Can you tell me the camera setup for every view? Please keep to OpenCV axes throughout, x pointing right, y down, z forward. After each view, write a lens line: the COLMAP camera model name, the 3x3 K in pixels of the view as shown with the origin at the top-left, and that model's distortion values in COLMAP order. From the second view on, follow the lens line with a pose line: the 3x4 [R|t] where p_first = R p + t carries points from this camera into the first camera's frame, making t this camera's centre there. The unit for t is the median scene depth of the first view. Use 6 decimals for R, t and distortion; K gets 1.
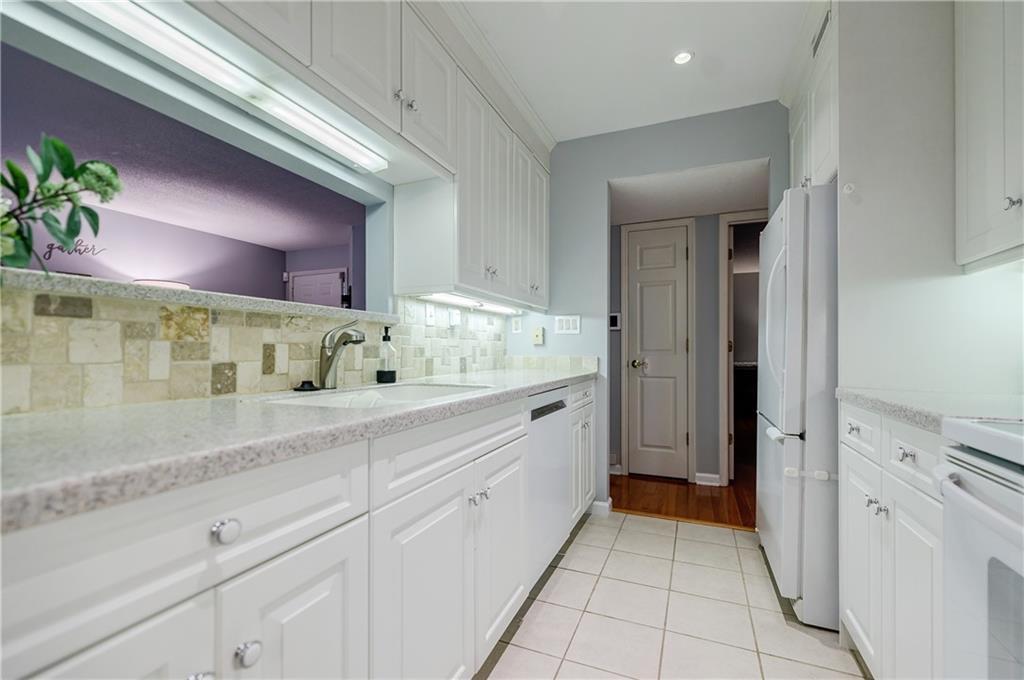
lens RADIAL K [[431.3, 0, 512.0], [0, 431.3, 340.0], [0, 0, 1]] dist [0.001199, 0.000212]
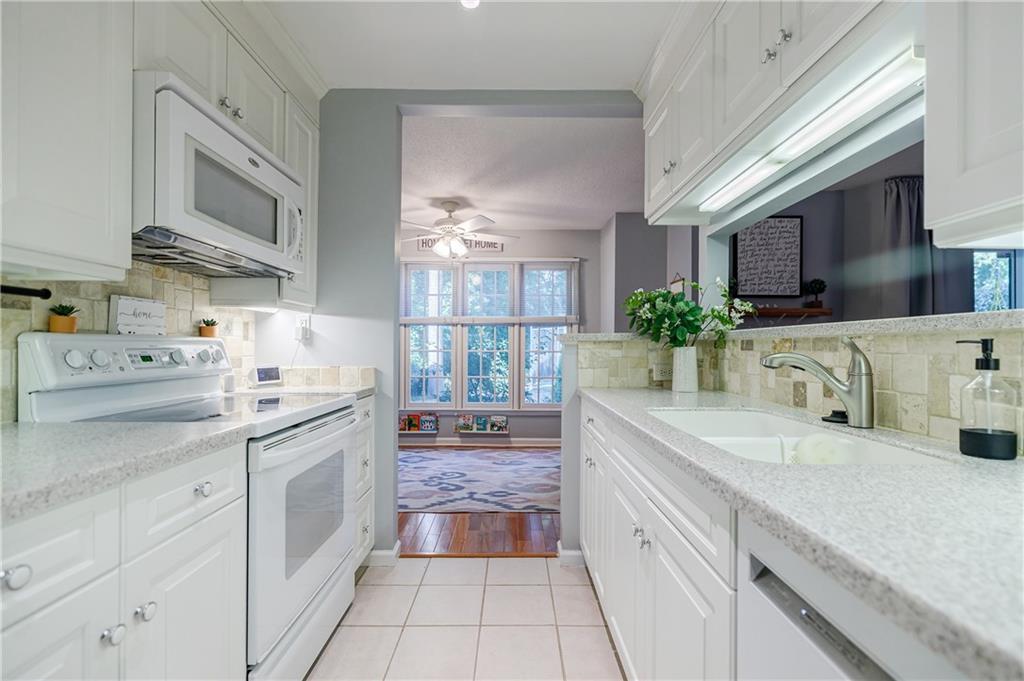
lens RADIAL K [[431.3, 0, 512.0], [0, 431.3, 340.5], [0, 0, 1]] dist [0.001199, 0.000212]
pose [[-0.919433, -0.013522, -0.393014, 0.552731], [0.001481, 0.999283, -0.037845, -0.017943], [0.393244, -0.035378, -0.918753, 1.771960]]
